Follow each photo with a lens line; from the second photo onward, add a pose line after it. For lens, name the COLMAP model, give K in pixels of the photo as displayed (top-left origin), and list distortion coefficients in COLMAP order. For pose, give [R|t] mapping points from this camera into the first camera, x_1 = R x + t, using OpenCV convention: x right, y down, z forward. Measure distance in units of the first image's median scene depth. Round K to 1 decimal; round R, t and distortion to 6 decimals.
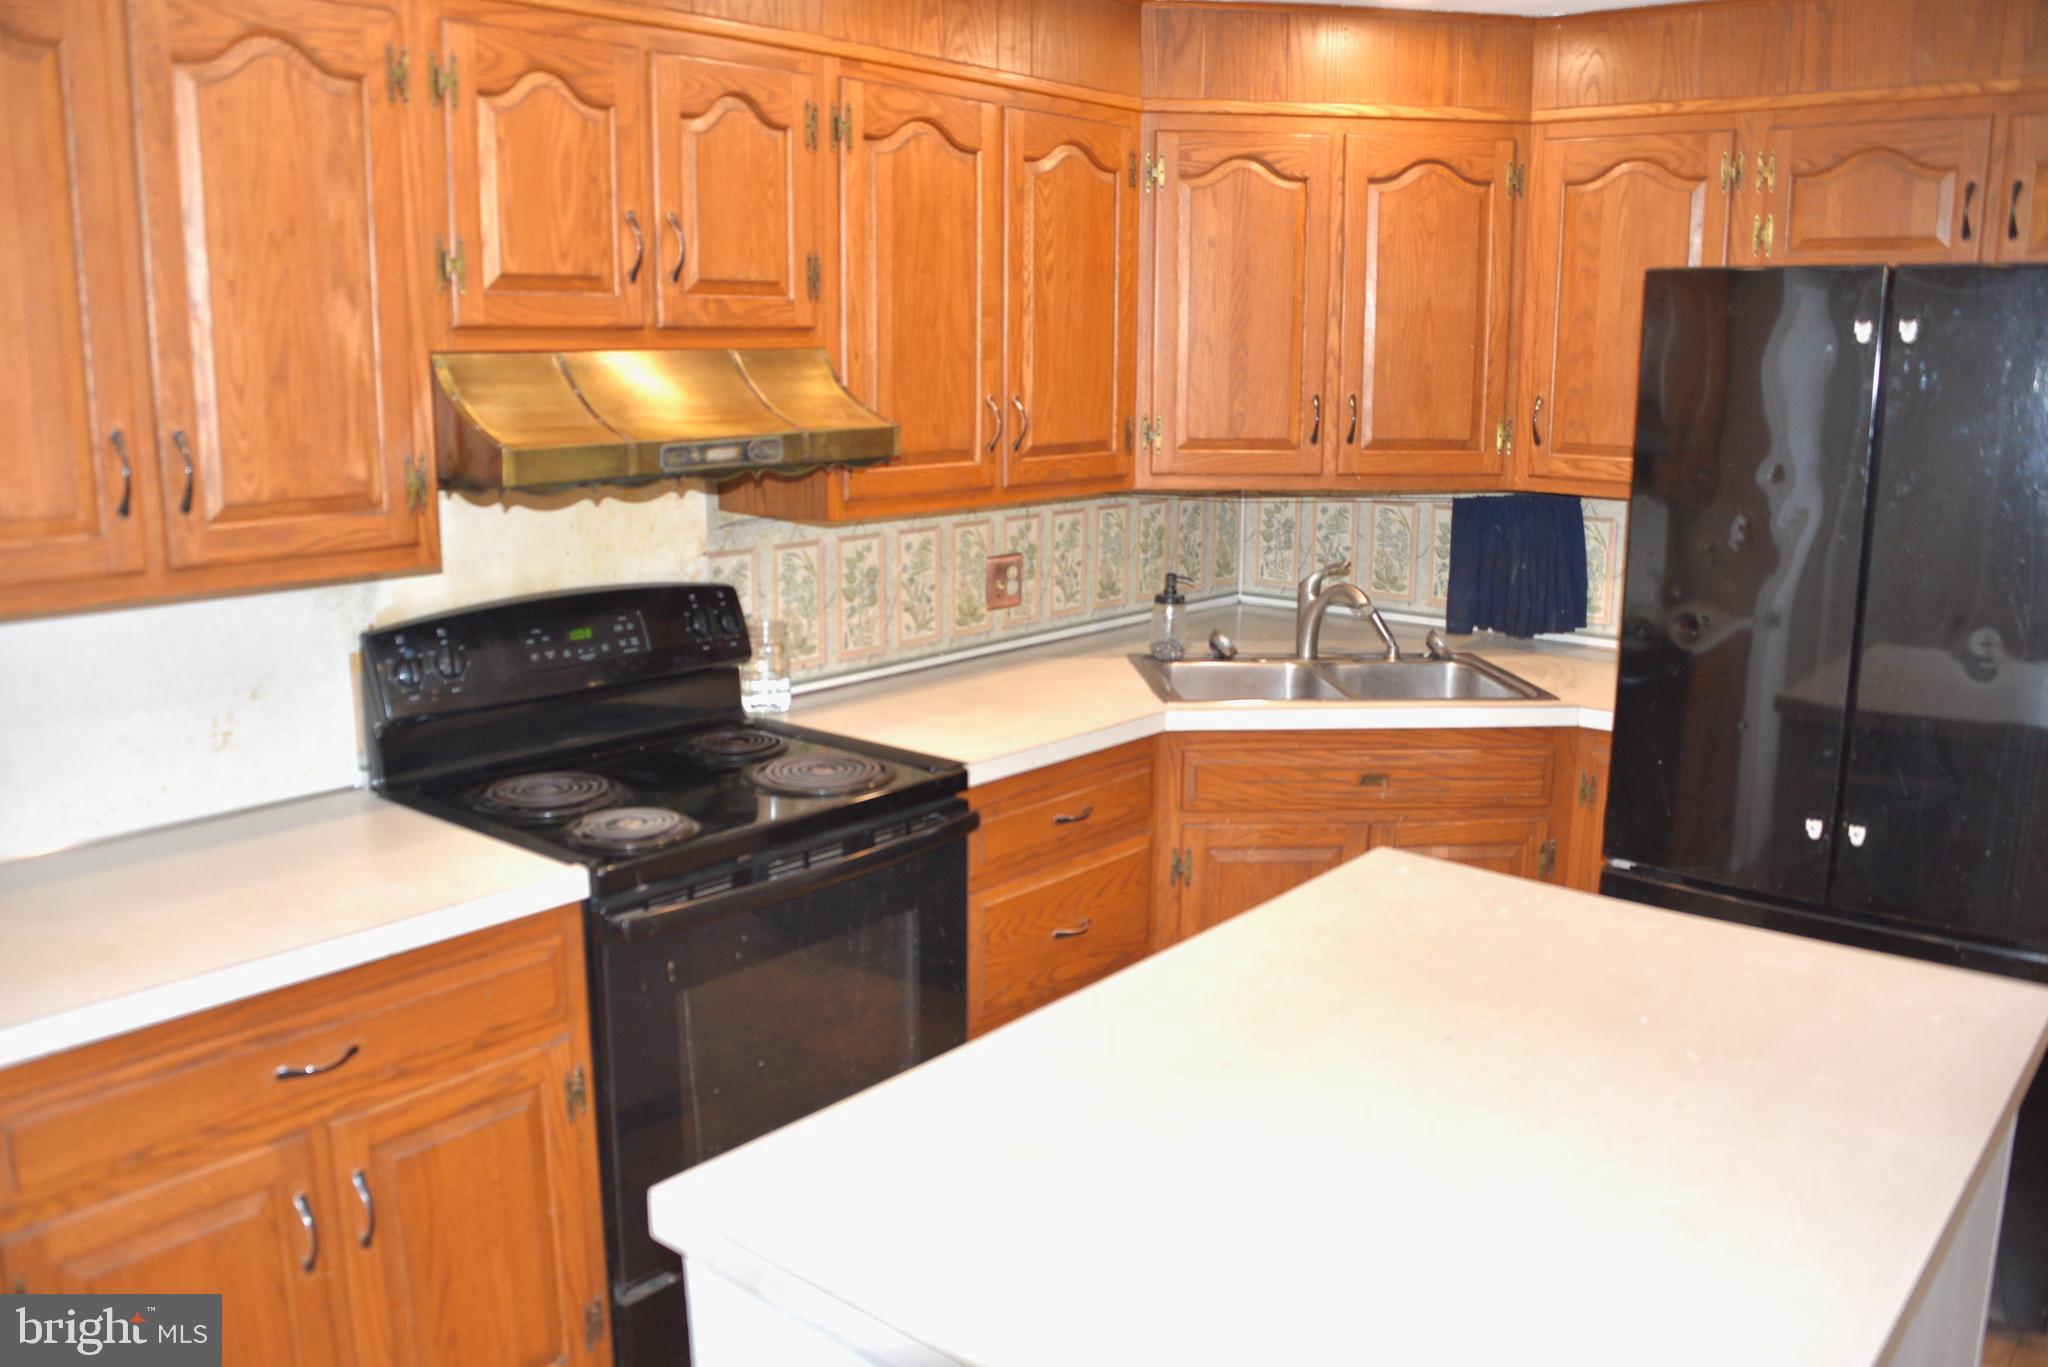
lens RADIAL K [[1646.4, 0, 1021.5], [0, 1646.4, 688.6], [0, 0, 1]] dist [-0.138706, 0.075804]
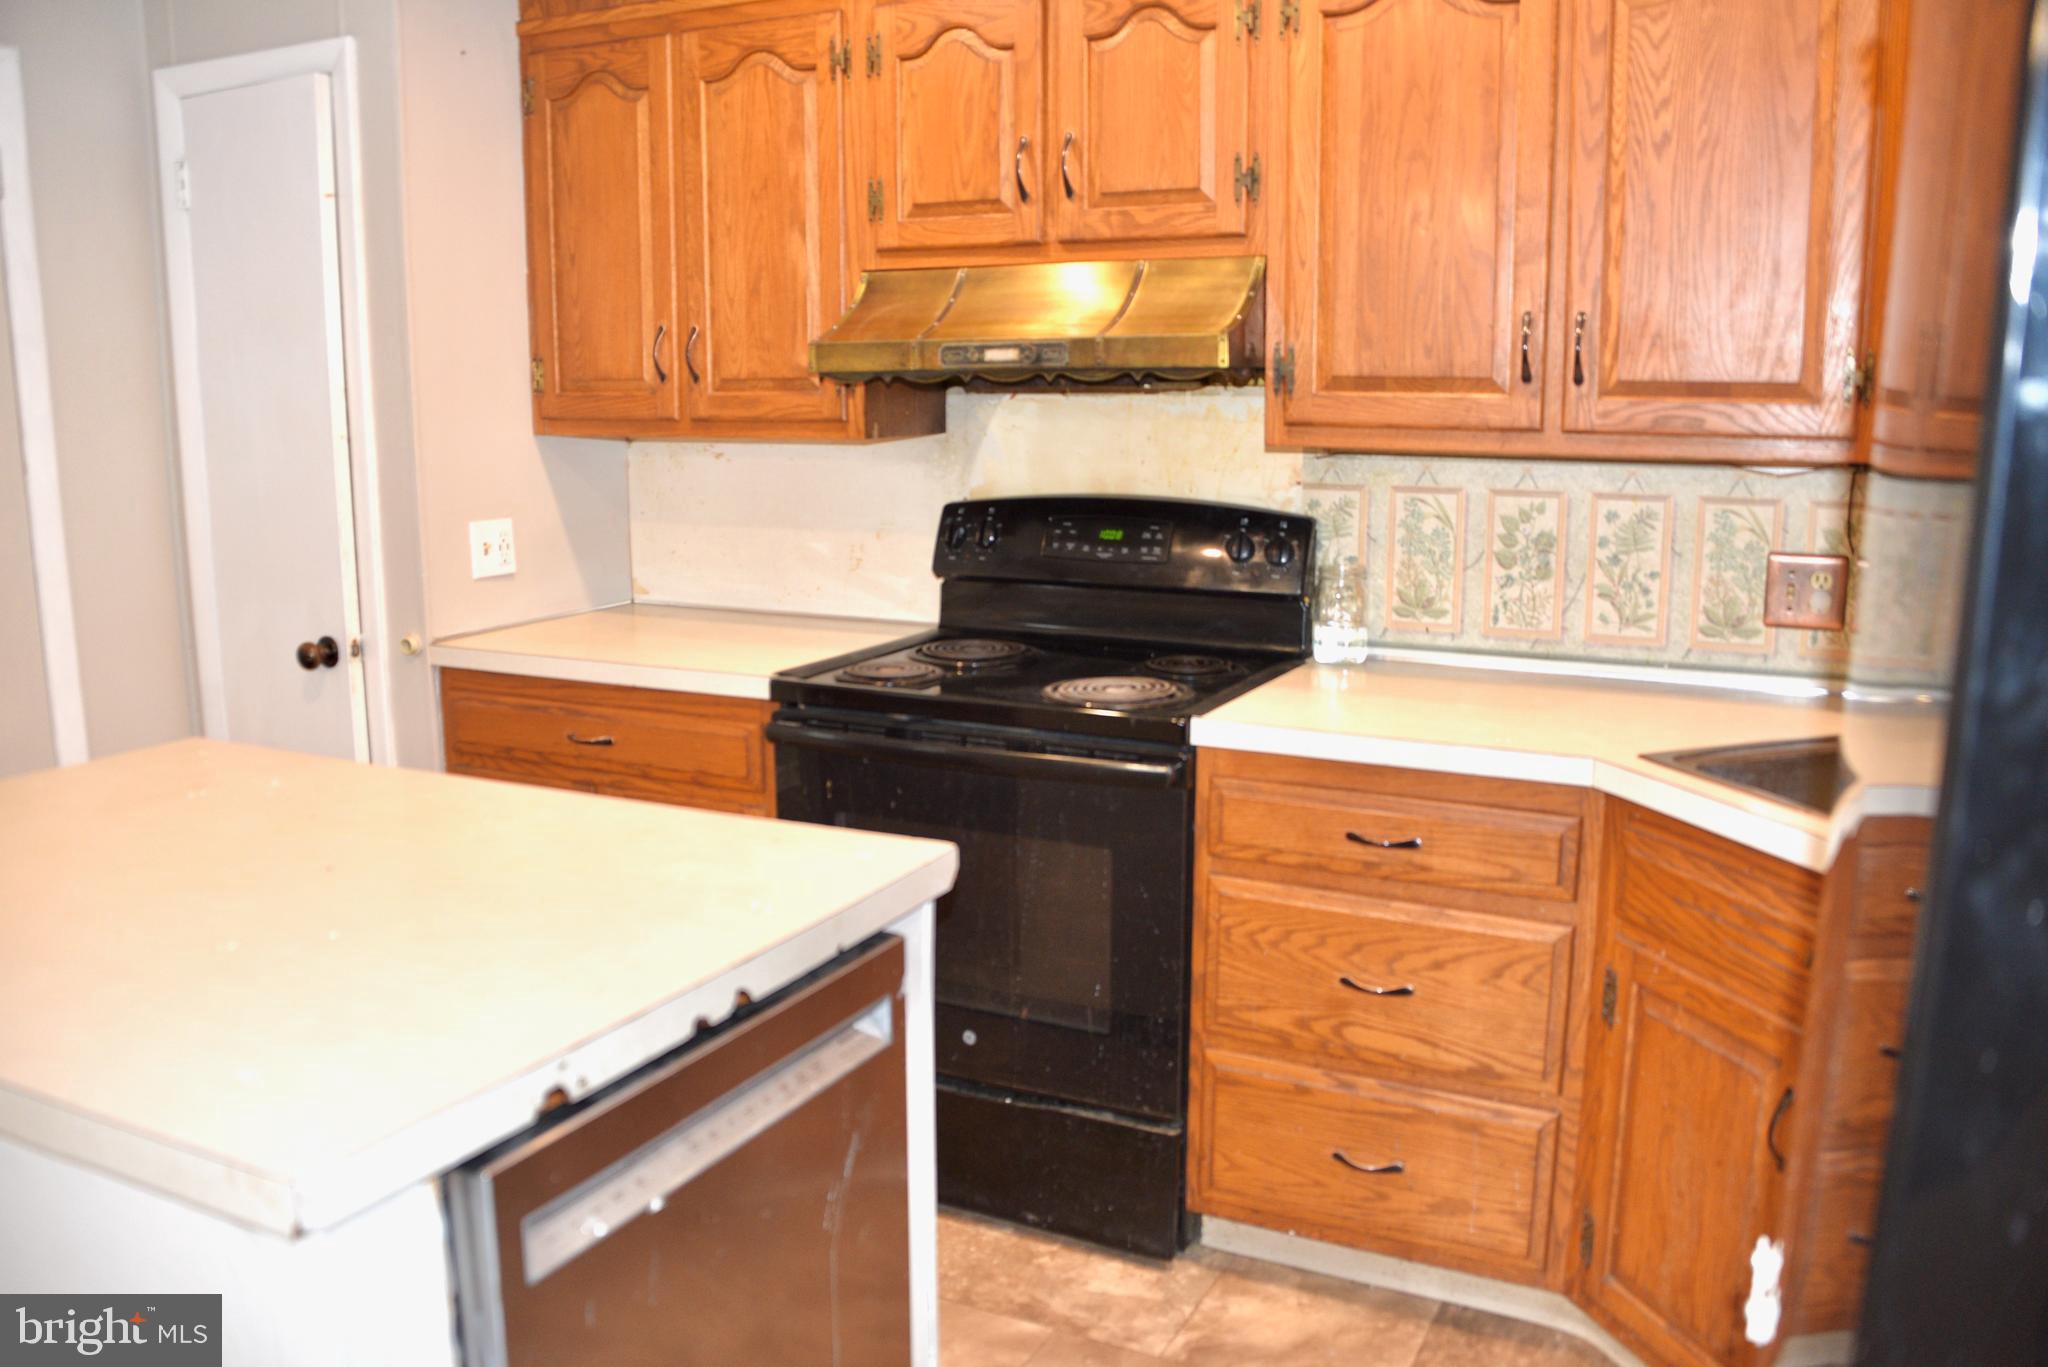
lens RADIAL K [[1646.4, 0, 1025.7], [0, 1646.4, 691.2], [0, 0, 1]] dist [-0.138706, 0.075804]
pose [[0.233636, 0.176633, -0.956146, 0.808466], [-0.194732, 0.971938, 0.131968, -0.067985], [0.952625, 0.155360, 0.261476, 0.706099]]
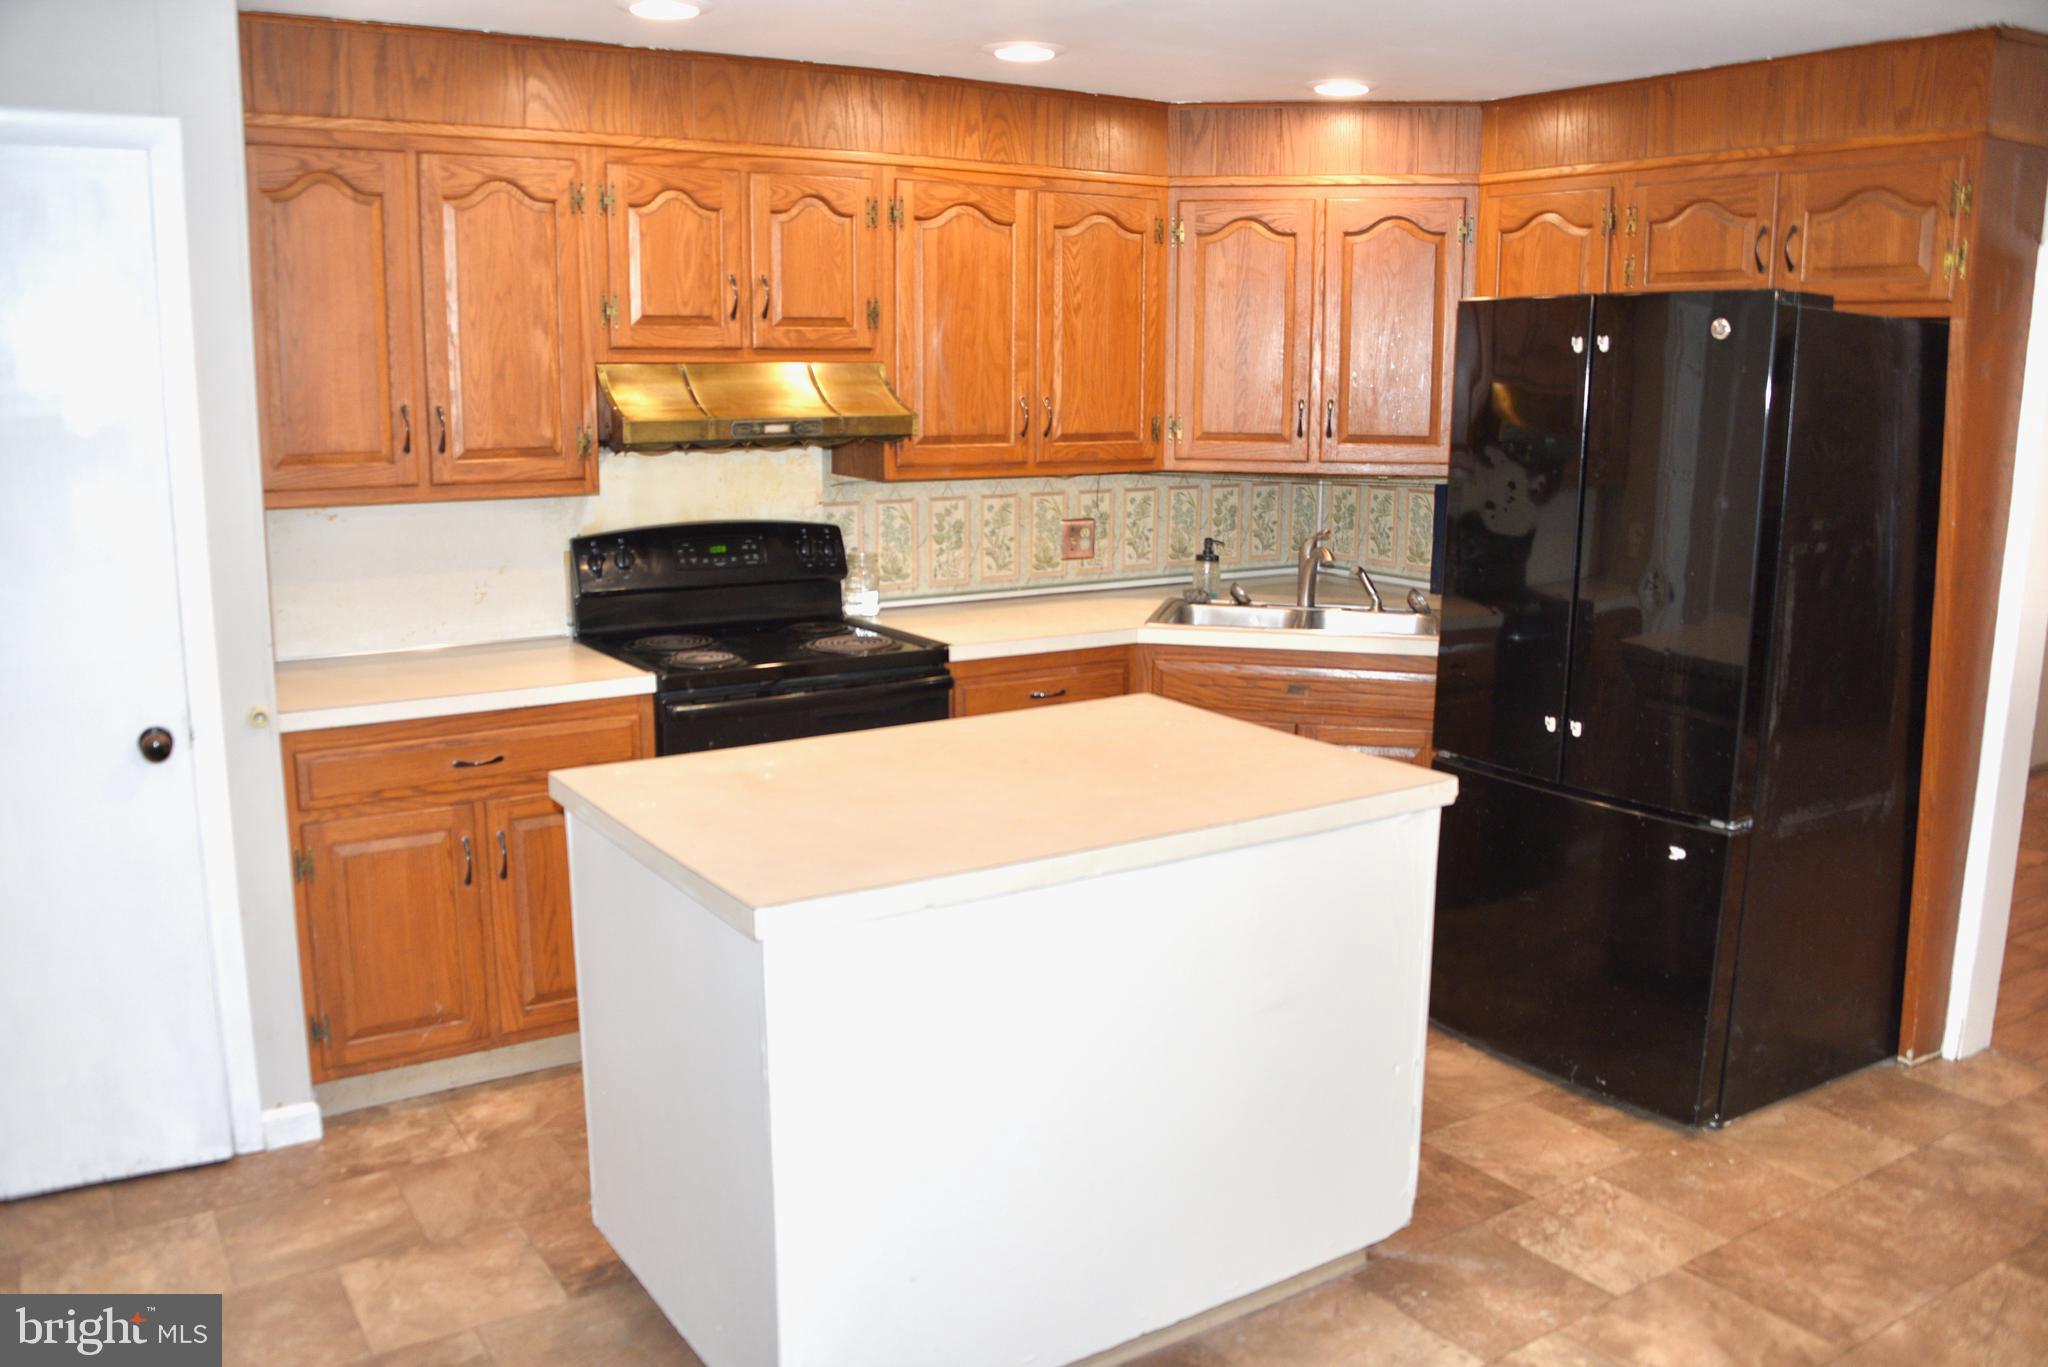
lens RADIAL K [[1646.4, 0, 1026.2], [0, 1646.4, 692.3], [0, 0, 1]] dist [-0.138706, 0.075804]
pose [[0.958656, 0.054825, -0.279235, 0.457535], [-0.058492, 0.998276, -0.004811, 0.094175], [0.278490, 0.020945, 0.960211, -0.399270]]
